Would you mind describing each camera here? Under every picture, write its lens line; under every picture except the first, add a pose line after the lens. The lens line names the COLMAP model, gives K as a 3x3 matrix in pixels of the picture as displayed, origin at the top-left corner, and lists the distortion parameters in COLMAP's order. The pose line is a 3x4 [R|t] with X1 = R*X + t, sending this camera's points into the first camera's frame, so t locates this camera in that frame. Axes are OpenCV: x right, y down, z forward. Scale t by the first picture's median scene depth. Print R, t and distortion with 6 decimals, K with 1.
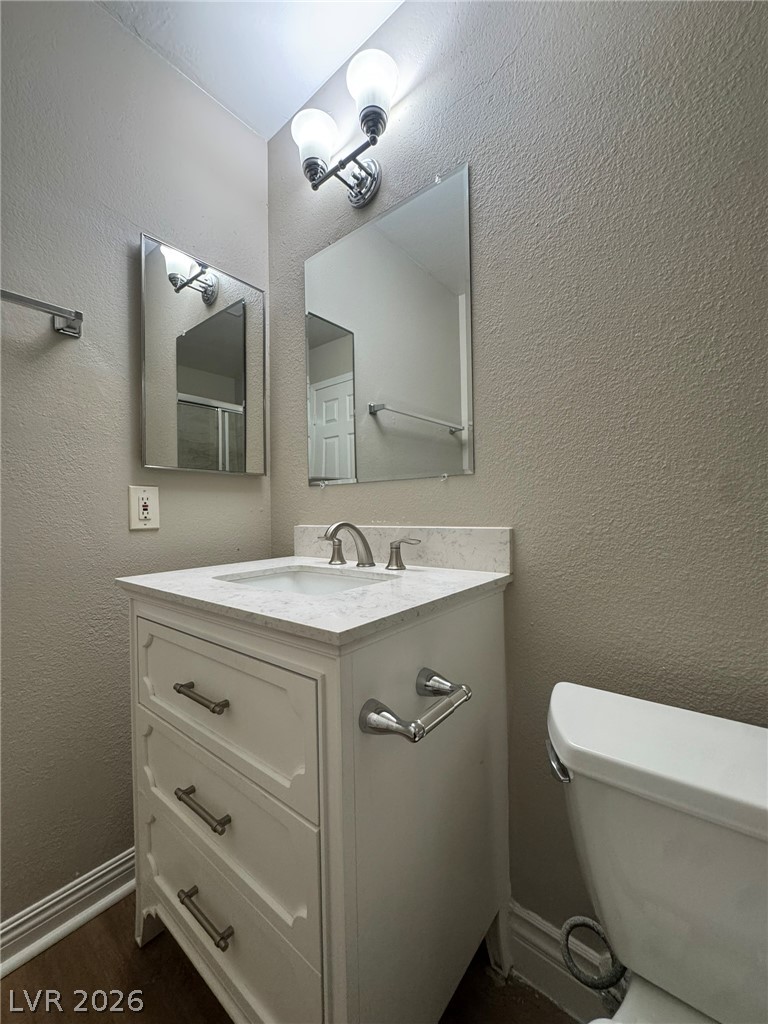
lens RADIAL K [[410.0, 0, 384.1], [0, 410.0, 514.2], [0, 0, 1]] dist [-0.003378, -0.000689]
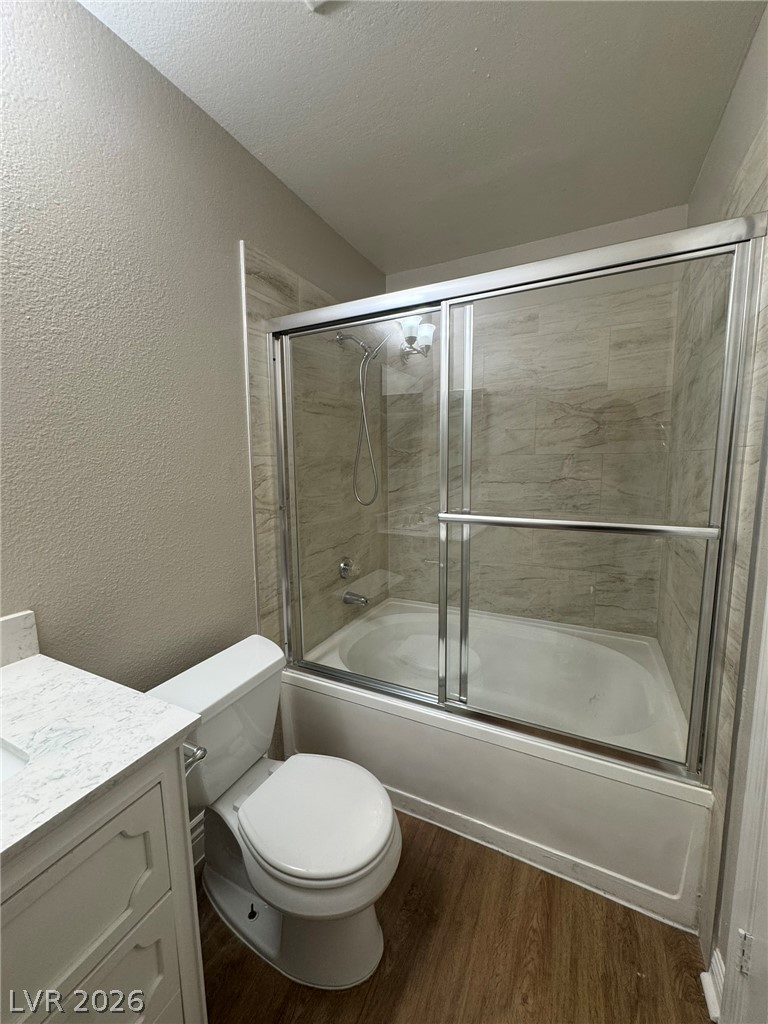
lens RADIAL K [[410.0, 0, 381.1], [0, 410.0, 509.2], [0, 0, 1]] dist [-0.003378, -0.000689]
pose [[-0.228988, -0.108712, 0.967340, -0.943583], [0.015354, 0.993217, 0.115255, -0.357414], [-0.973308, 0.041245, -0.225766, 0.415418]]
